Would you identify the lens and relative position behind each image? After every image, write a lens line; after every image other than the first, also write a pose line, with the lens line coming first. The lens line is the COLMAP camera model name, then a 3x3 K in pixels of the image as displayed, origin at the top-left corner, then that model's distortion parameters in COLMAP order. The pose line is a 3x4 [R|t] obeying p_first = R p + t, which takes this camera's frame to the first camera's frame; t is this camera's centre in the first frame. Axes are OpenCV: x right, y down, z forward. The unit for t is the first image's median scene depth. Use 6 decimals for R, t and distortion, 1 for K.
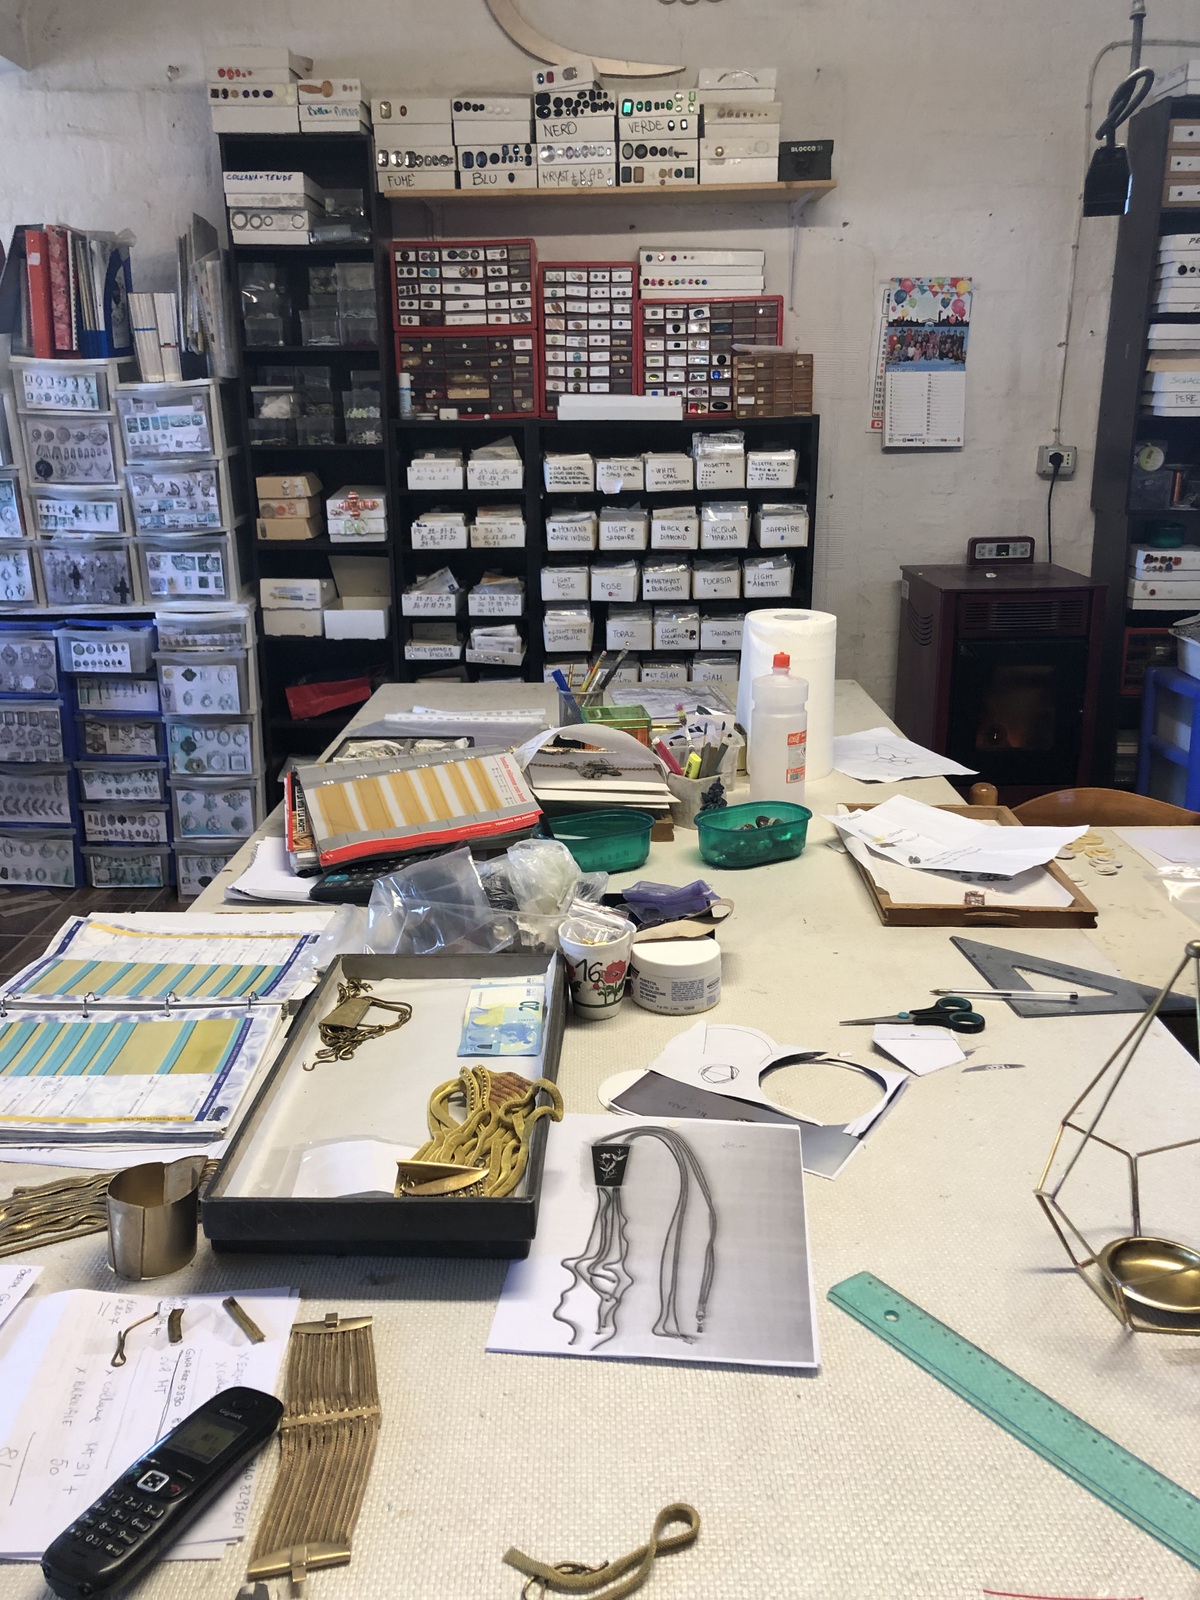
lens RADIAL K [[1317.7, 0, 596.4], [0, 1317.7, 793.8], [0, 0, 1]] dist [0.022455, -0.009442]
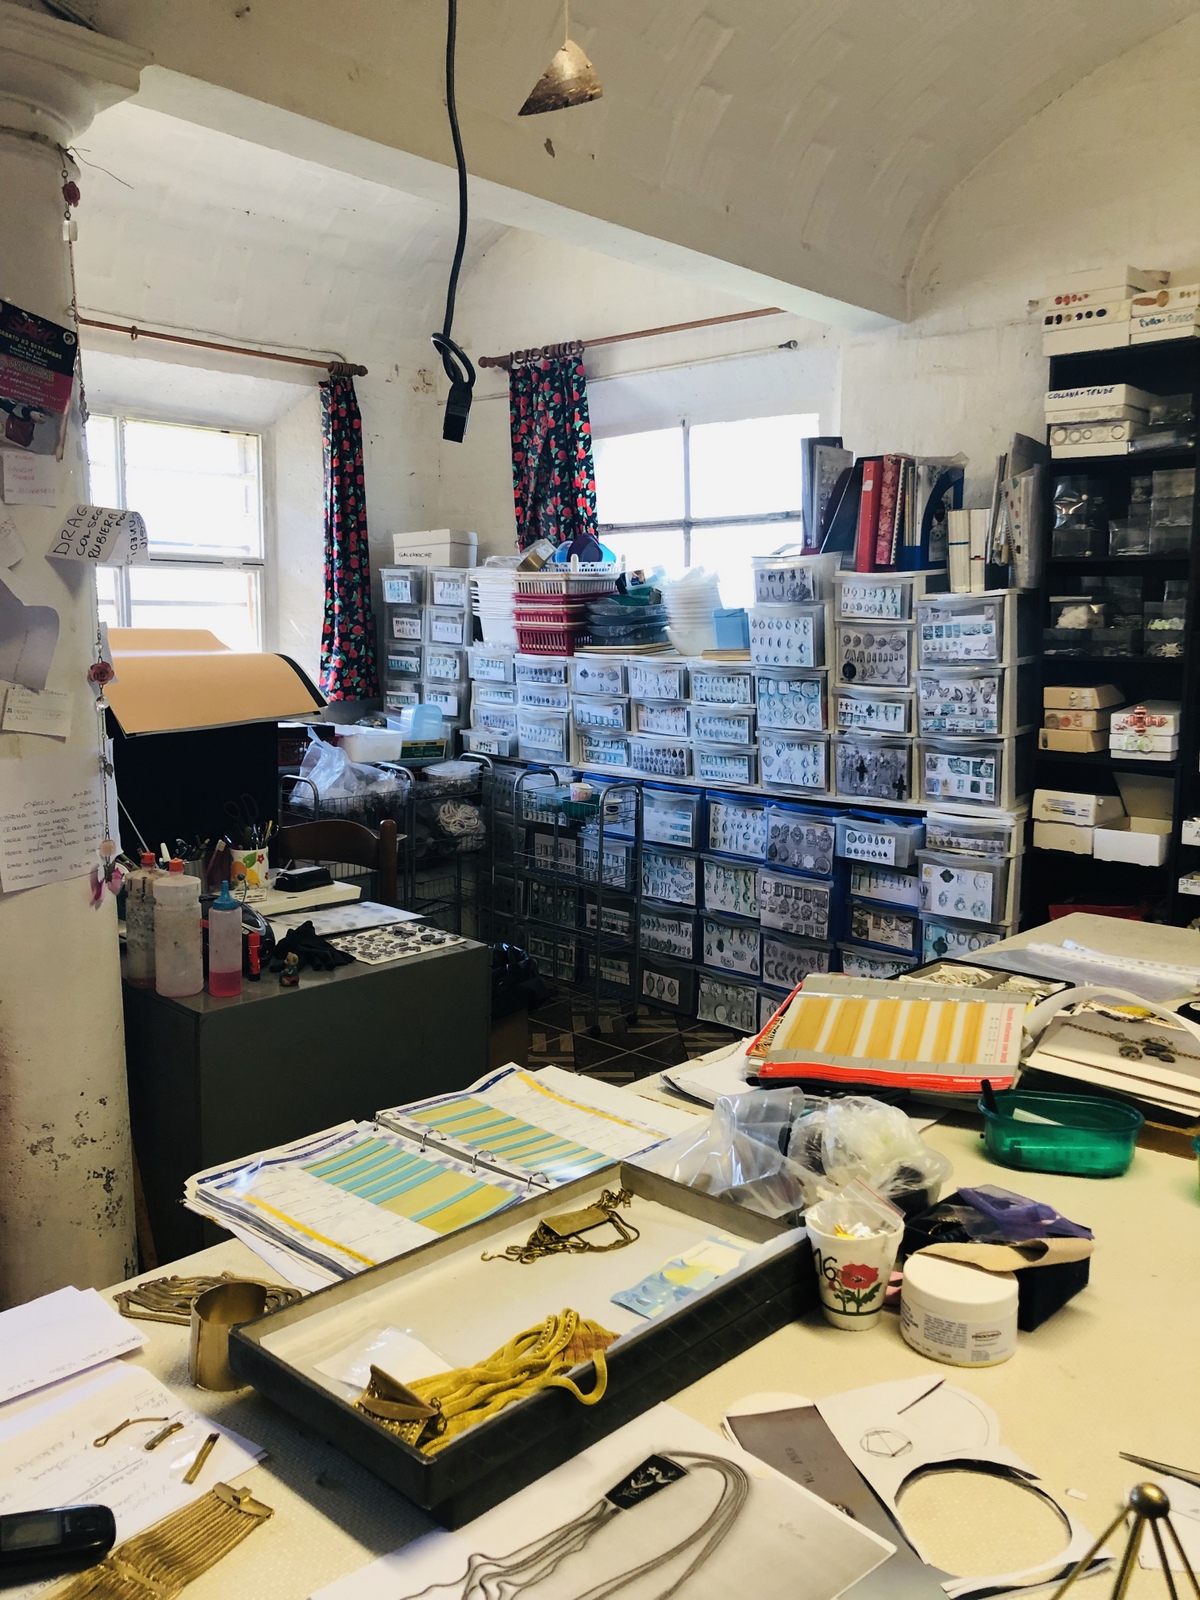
lens RADIAL K [[1317.7, 0, 598.9], [0, 1317.7, 801.2], [0, 0, 1]] dist [0.022455, -0.009442]
pose [[0.750909, 0.104290, -0.652120, 0.146367], [-0.197384, 0.977758, -0.070918, -0.023917], [0.630219, 0.181971, 0.754792, 0.075846]]
